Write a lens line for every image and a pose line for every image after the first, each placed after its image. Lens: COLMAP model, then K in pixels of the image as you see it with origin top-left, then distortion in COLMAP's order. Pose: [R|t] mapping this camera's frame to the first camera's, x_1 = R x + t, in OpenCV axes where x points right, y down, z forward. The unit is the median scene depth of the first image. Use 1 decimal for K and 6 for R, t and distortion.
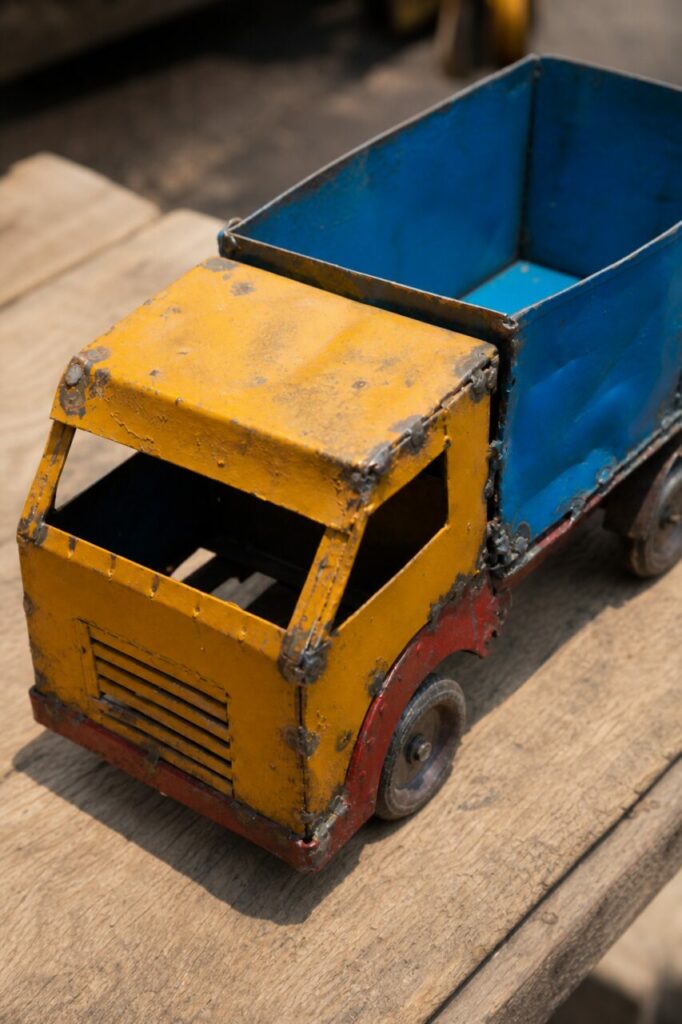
lens RADIAL K [[1956.7, 0, 341.0], [0, 1956.7, 512.0], [0, 0, 1]] dist [0.608727, 0.048260]
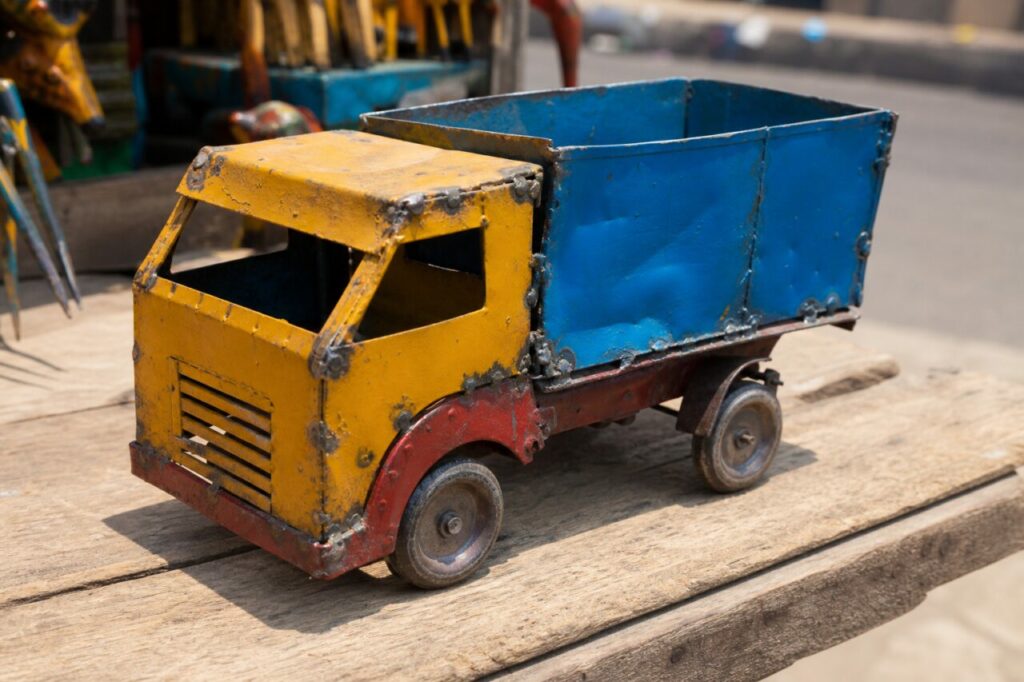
lens RADIAL K [[1956.7, 0, 512.0], [0, 1956.7, 341.0], [0, 0, 1]] dist [0.608727, 0.048260]
pose [[0.984235, 0.090805, -0.151773, 0.257121], [-0.135415, 0.938910, -0.316404, 0.407401], [0.113770, 0.331968, 0.936405, -0.102010]]
